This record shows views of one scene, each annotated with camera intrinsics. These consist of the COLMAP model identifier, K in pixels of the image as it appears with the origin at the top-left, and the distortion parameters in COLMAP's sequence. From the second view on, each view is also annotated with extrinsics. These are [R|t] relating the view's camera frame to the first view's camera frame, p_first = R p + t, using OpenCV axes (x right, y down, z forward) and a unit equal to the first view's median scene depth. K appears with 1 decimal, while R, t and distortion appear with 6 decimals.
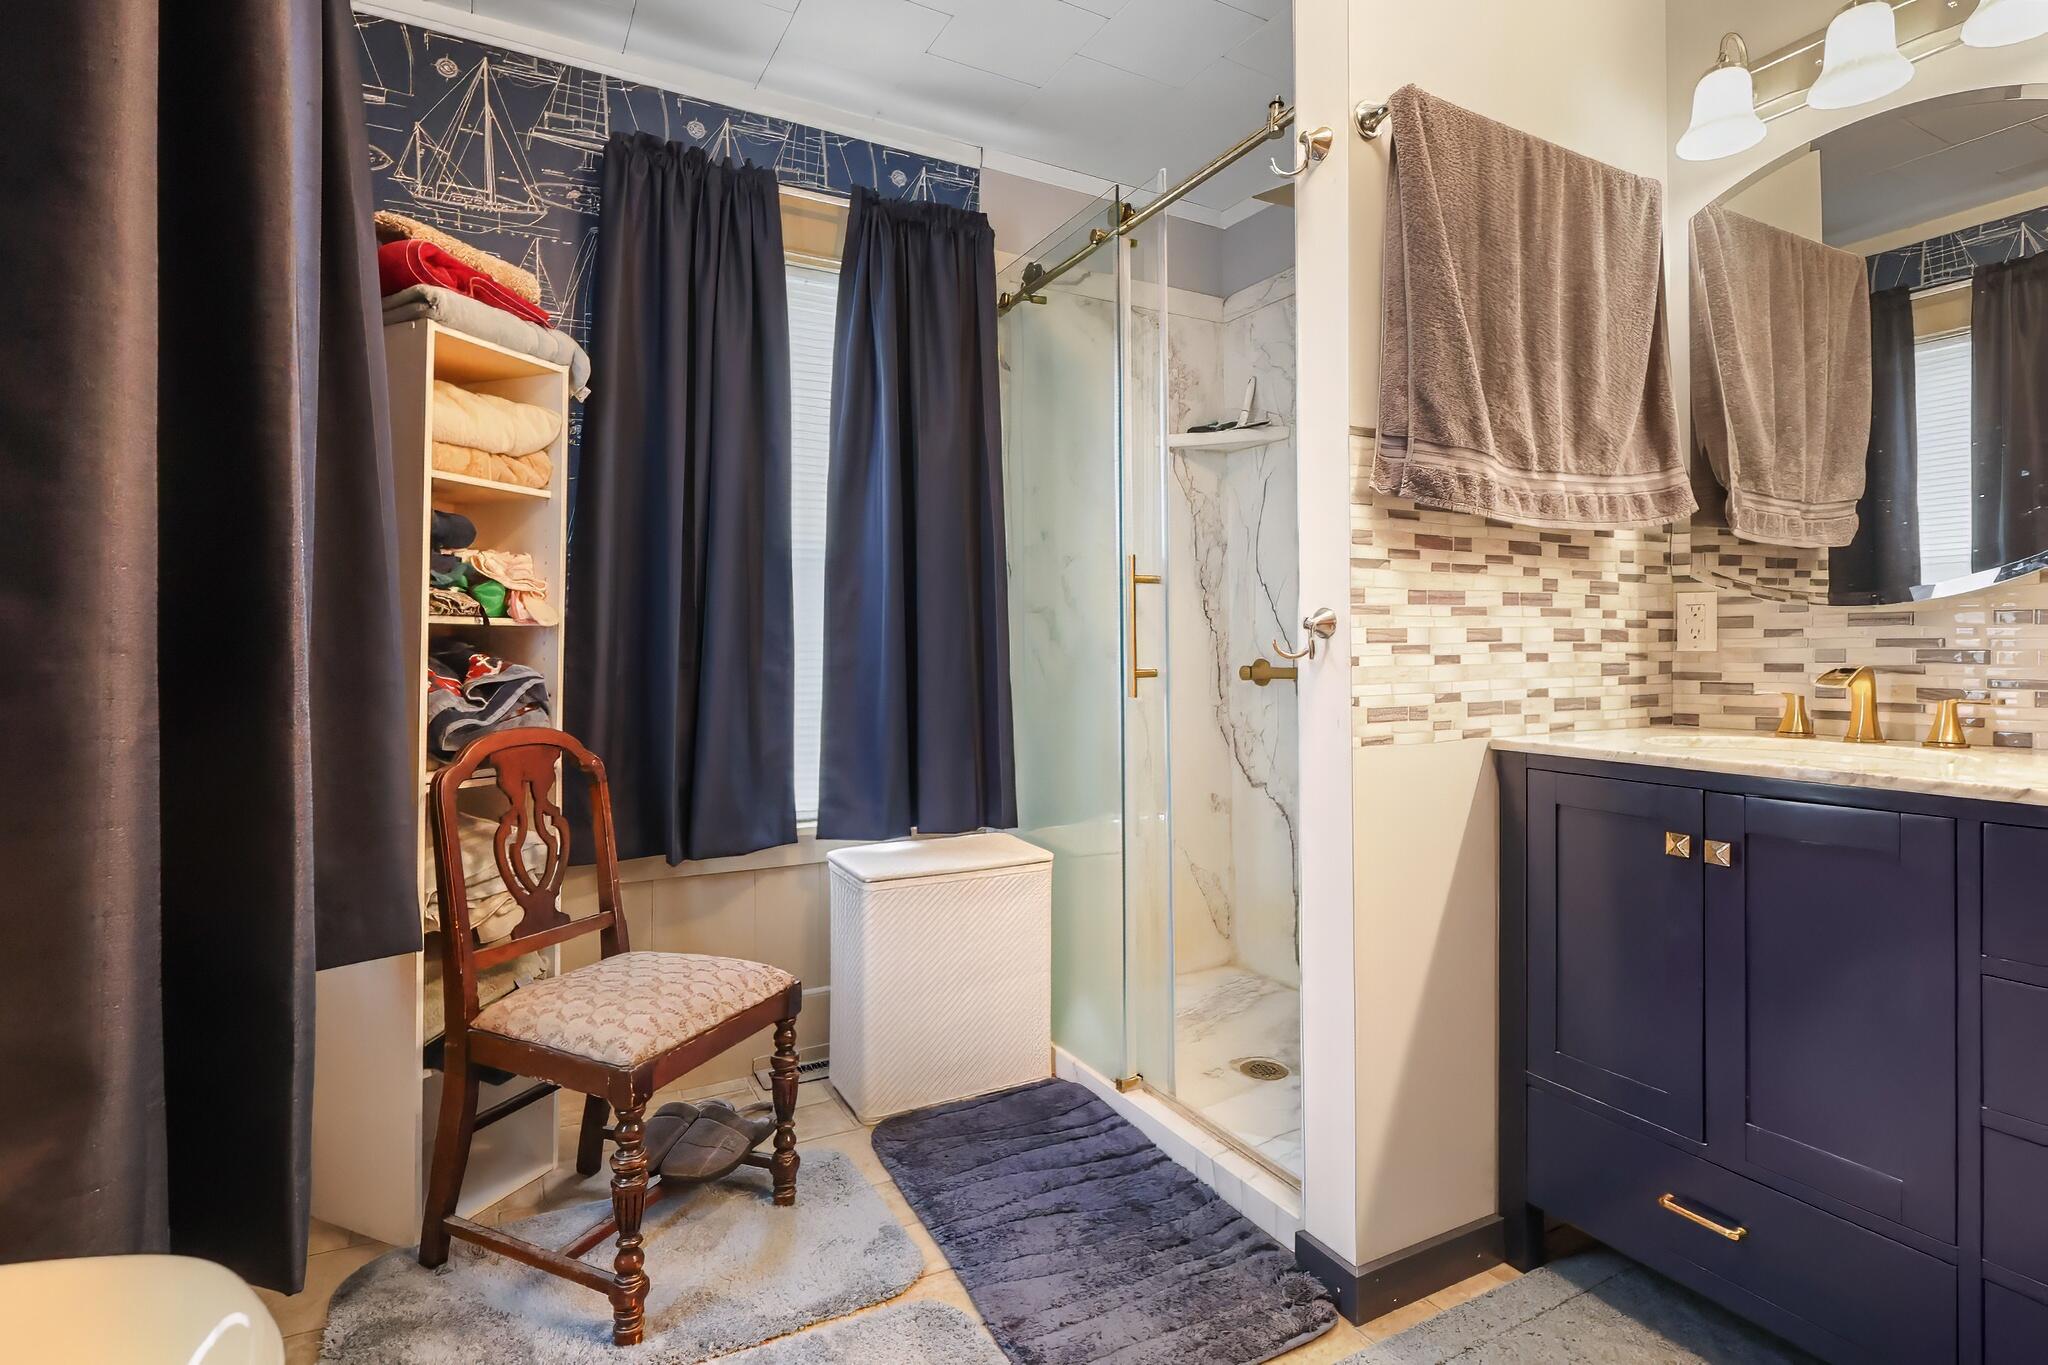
lens RADIAL K [[989.9, 0, 1022.5], [0, 989.9, 646.2], [0, 0, 1]] dist [-0.002712, -0.000209]
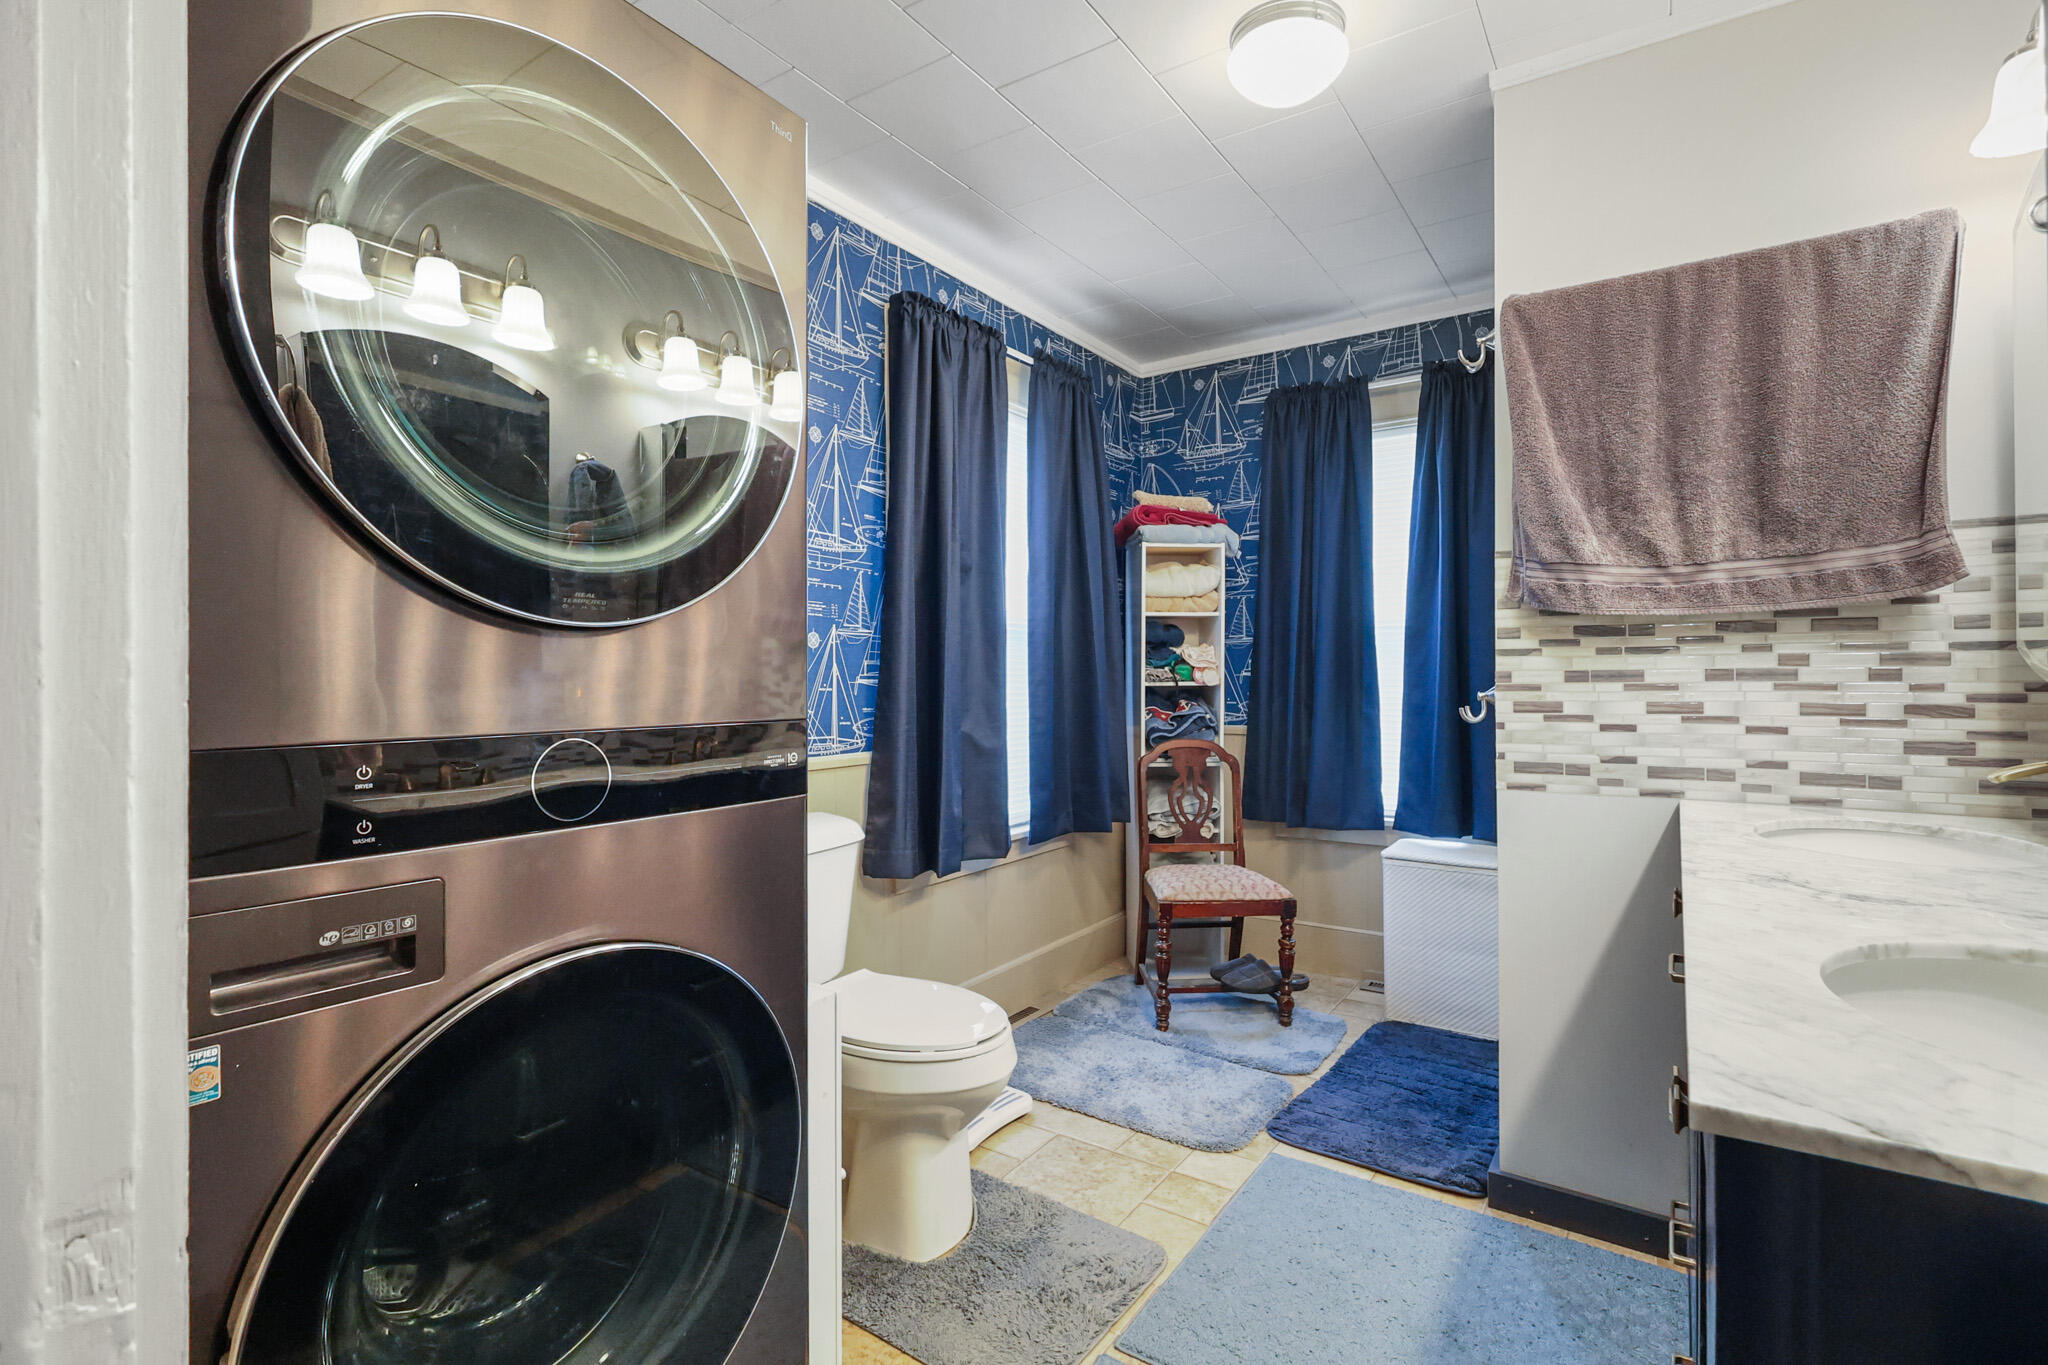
lens RADIAL K [[946.8, 0, 1024.0], [0, 946.8, 682.5], [0, 0, 1]] dist [-0.000880, -0.000171]
pose [[0.458168, 0.008948, -0.888821, 1.025001], [0.007988, 0.999867, 0.014184, -0.058118], [0.888830, -0.013599, 0.458036, -0.147201]]
